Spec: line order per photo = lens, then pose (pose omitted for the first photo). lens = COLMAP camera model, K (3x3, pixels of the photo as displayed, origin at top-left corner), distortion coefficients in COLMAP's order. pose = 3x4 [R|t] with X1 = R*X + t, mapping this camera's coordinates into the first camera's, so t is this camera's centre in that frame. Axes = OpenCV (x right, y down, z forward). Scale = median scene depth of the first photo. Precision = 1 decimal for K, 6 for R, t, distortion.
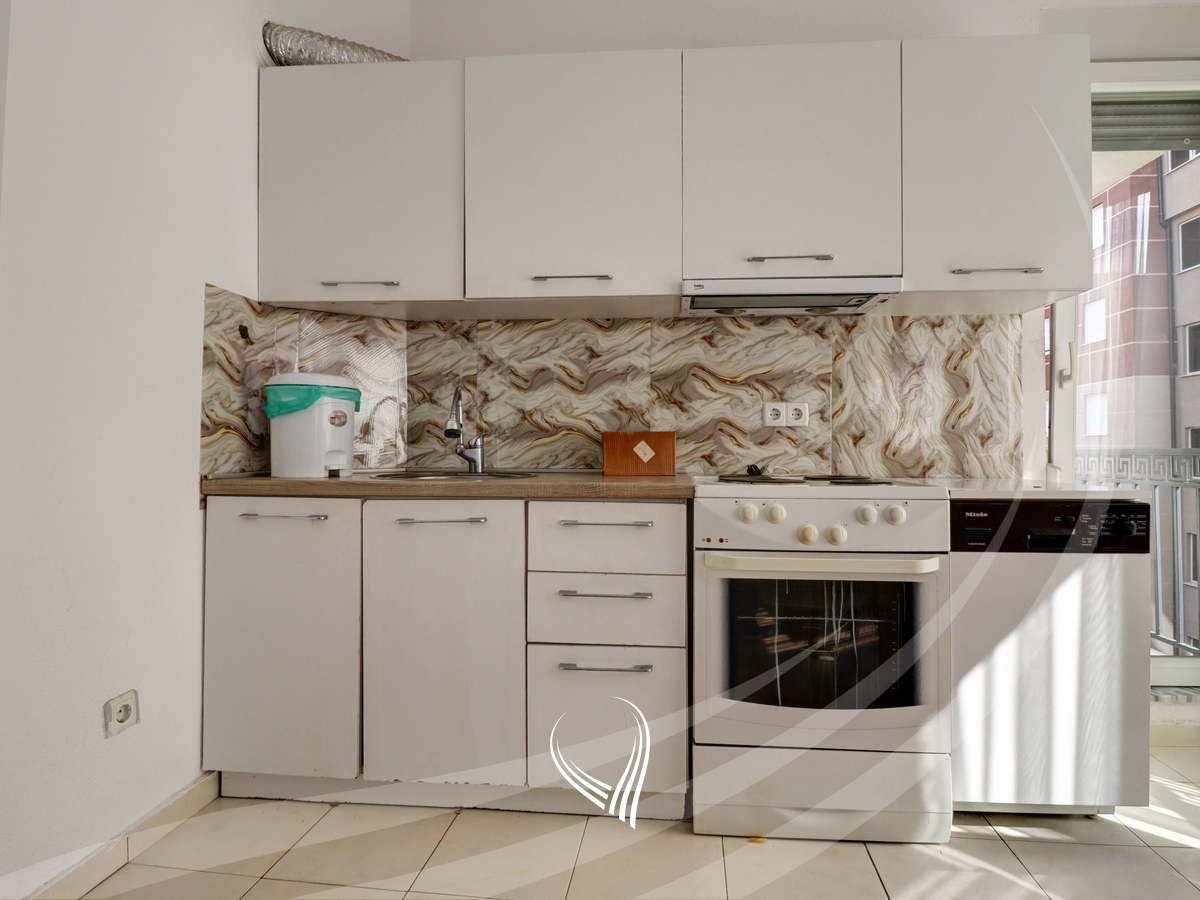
lens RADIAL K [[658.0, 0, 600.2], [0, 658.0, 441.1], [0, 0, 1]] dist [-0.012815, -0.001319]
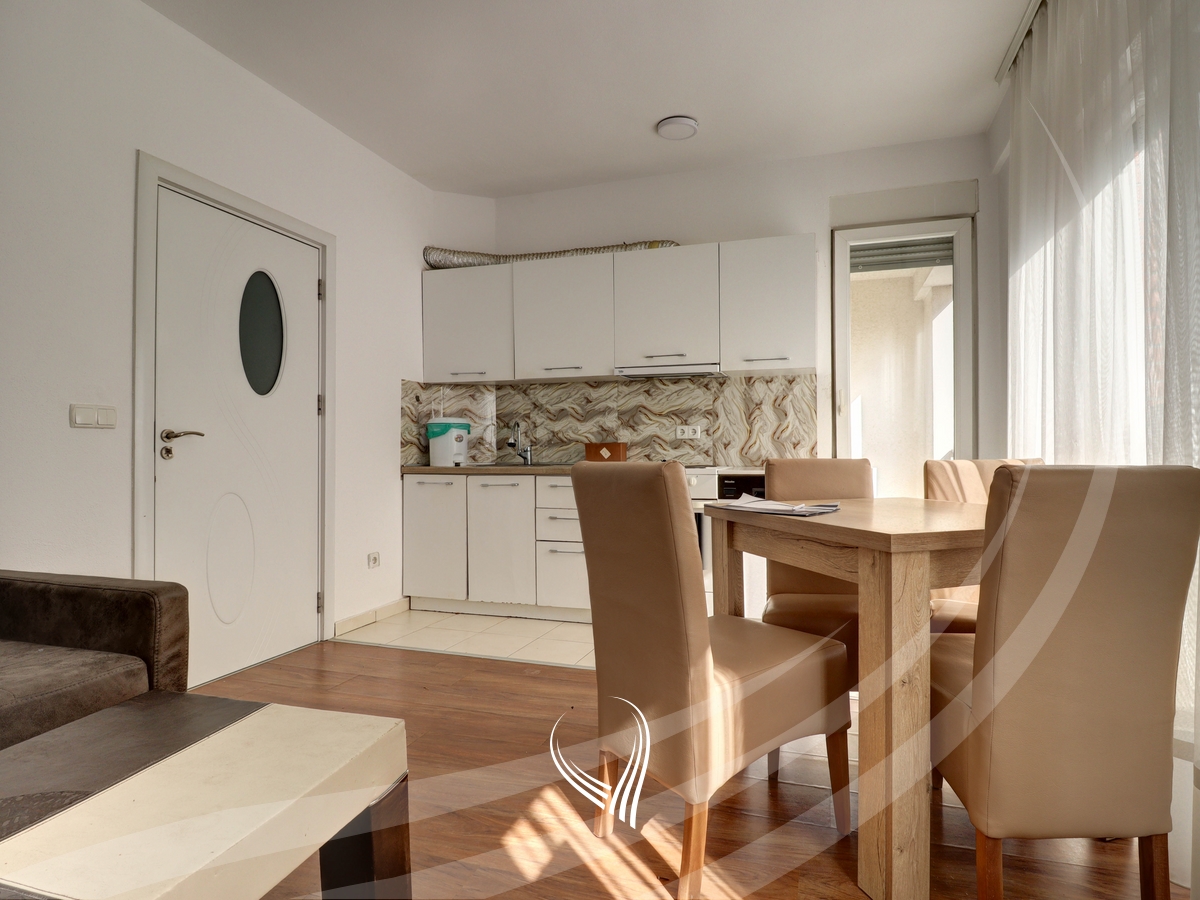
lens RADIAL K [[658.0, 0, 602.6], [0, 658.0, 453.5], [0, 0, 1]] dist [-0.012815, -0.001319]
pose [[0.972549, -0.005860, -0.232626, 0.490774], [0.010011, 0.999811, 0.016668, -0.014674], [0.232484, -0.018539, 0.972423, -0.860783]]
